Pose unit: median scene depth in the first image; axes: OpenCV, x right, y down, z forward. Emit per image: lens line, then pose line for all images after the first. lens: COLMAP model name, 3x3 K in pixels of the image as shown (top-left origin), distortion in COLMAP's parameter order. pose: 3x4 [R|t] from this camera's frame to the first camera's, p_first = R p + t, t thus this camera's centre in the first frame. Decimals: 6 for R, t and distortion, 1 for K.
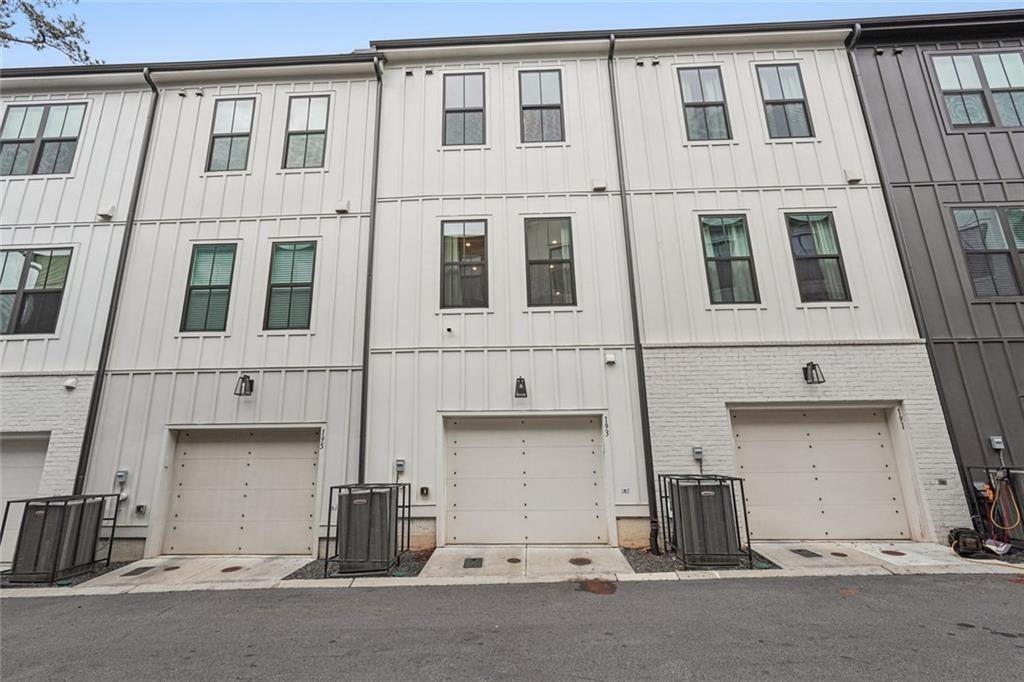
lens RADIAL K [[456.3, 0, 504.5], [0, 456.3, 339.9], [0, 0, 1]] dist [-0.007294, 0.004921]
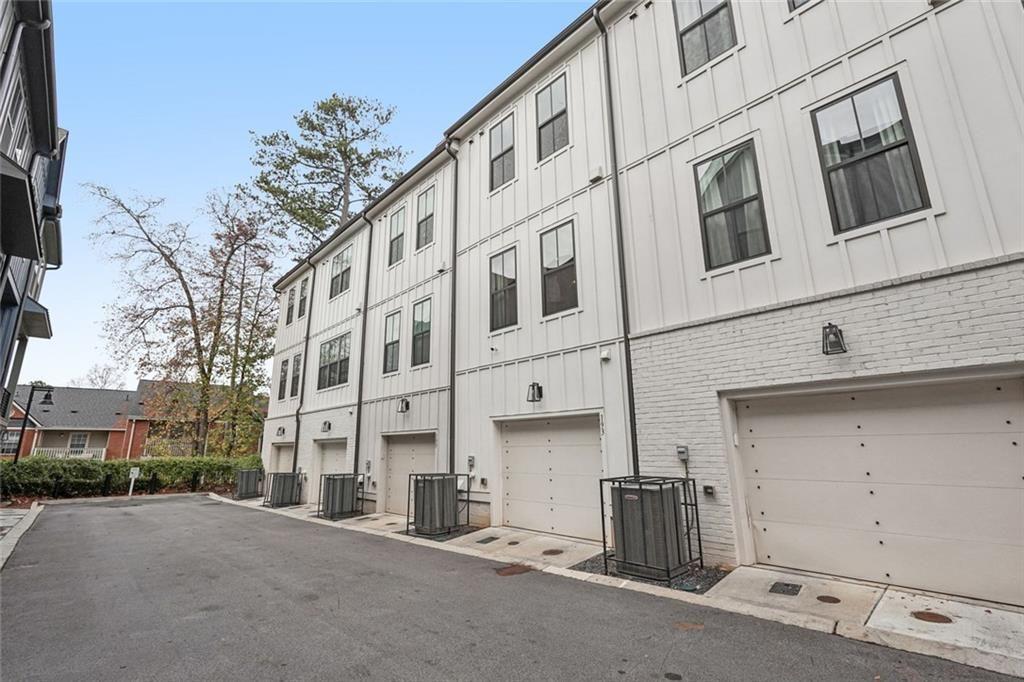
lens RADIAL K [[456.3, 0, 493.8], [0, 456.3, 342.9], [0, 0, 1]] dist [-0.007294, 0.004921]
pose [[0.703227, -0.158788, -0.693006, 0.731920], [0.172966, 0.983665, -0.049869, 0.022669], [0.689604, -0.084797, 0.719205, 0.138152]]
